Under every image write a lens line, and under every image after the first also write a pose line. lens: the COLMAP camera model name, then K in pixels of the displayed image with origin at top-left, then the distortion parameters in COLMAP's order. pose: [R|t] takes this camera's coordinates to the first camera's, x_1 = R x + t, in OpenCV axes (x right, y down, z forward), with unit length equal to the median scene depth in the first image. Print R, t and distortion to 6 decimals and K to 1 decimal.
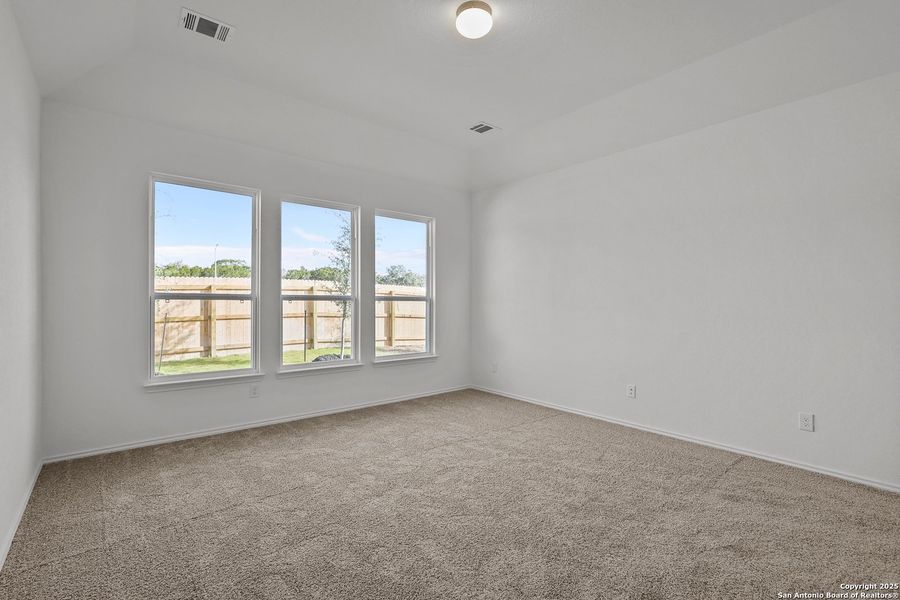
lens RADIAL K [[412.0, 0, 450.0], [0, 412.0, 300.0], [0, 0, 1]] dist [-0.001158, 0.000018]
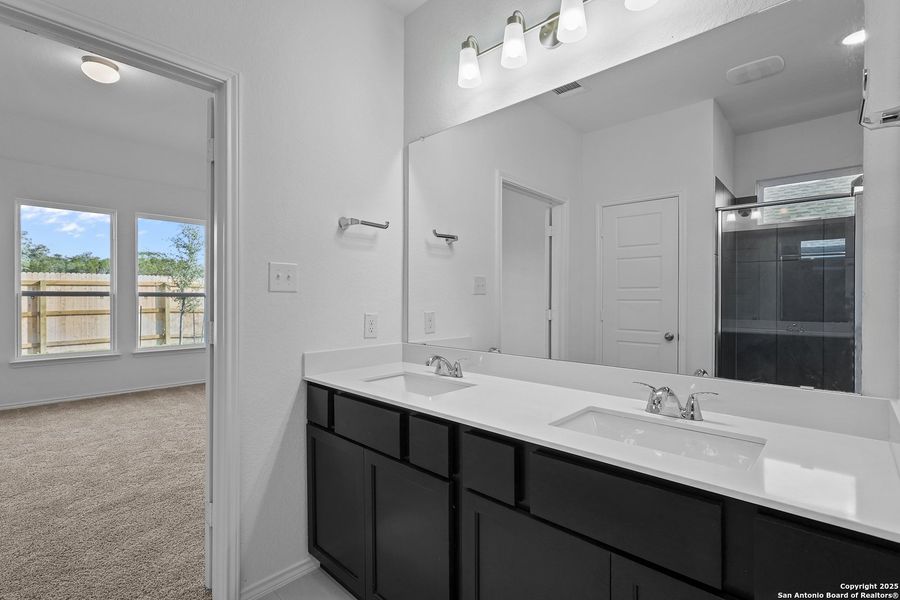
lens RADIAL K [[412.0, 0, 450.0], [0, 412.0, 300.0], [0, 0, 1]] dist [-0.001158, 0.000018]
pose [[0.991096, 0.000364, 0.133151, 0.248712], [-0.001583, 0.999958, 0.009055, -0.000346], [-0.133142, -0.009185, 0.991054, -0.097317]]
